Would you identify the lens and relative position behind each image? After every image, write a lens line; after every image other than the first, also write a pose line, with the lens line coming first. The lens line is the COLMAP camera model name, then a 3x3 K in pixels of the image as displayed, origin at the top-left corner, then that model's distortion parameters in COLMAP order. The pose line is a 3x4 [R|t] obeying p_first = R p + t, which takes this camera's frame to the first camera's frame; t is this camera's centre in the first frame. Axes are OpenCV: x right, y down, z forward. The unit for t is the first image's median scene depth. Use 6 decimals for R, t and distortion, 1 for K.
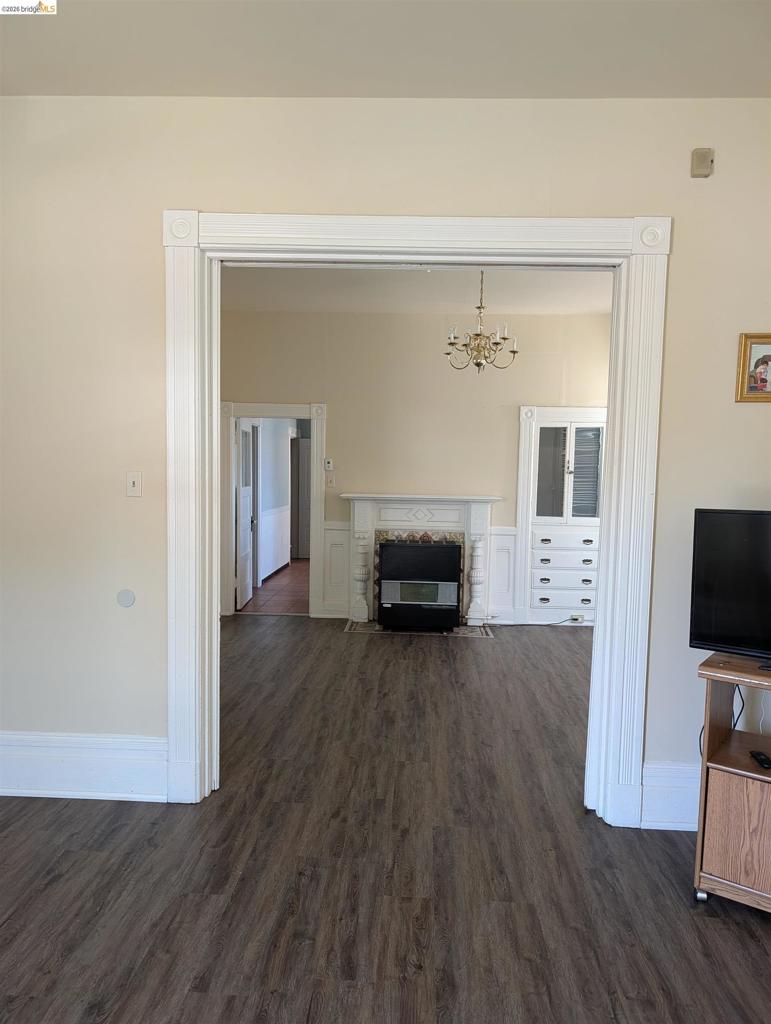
lens RADIAL K [[728.1, 0, 379.5], [0, 728.1, 529.7], [0, 0, 1]] dist [0.005528, 0.001278]
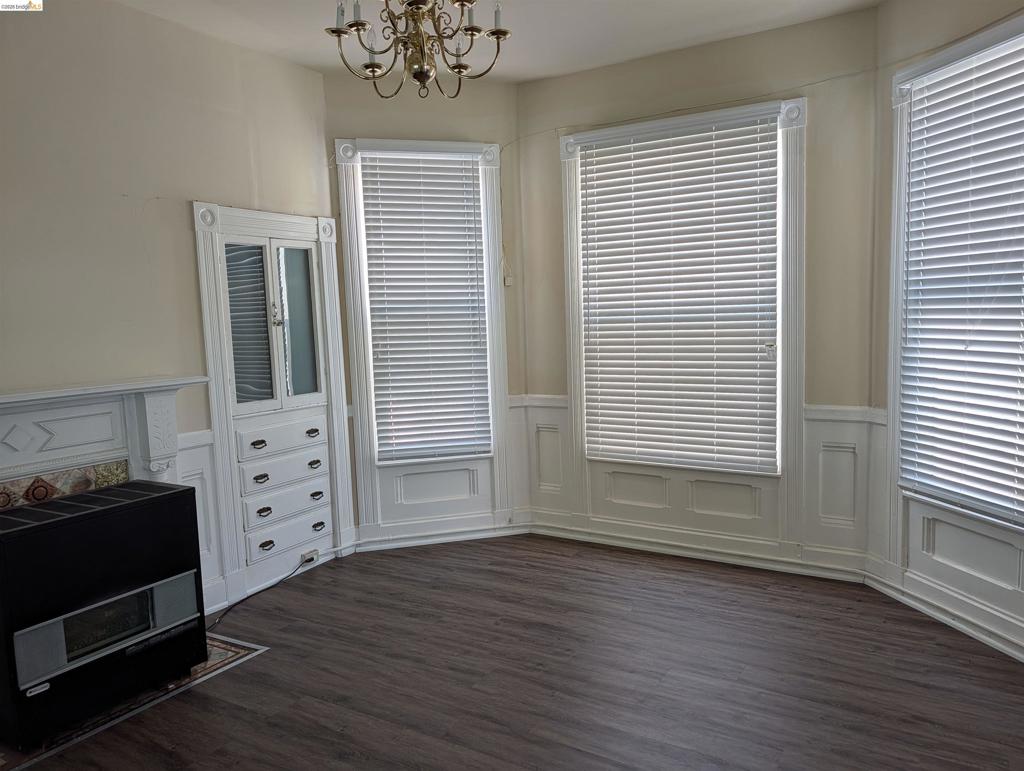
lens RADIAL K [[728.1, 0, 513.8], [0, 728.1, 392.3], [0, 0, 1]] dist [0.005528, 0.001278]
pose [[0.470649, -0.128677, 0.872887, -0.173834], [0.123353, 0.989188, 0.079311, -0.046014], [-0.873655, 0.070346, 0.481433, 0.549010]]
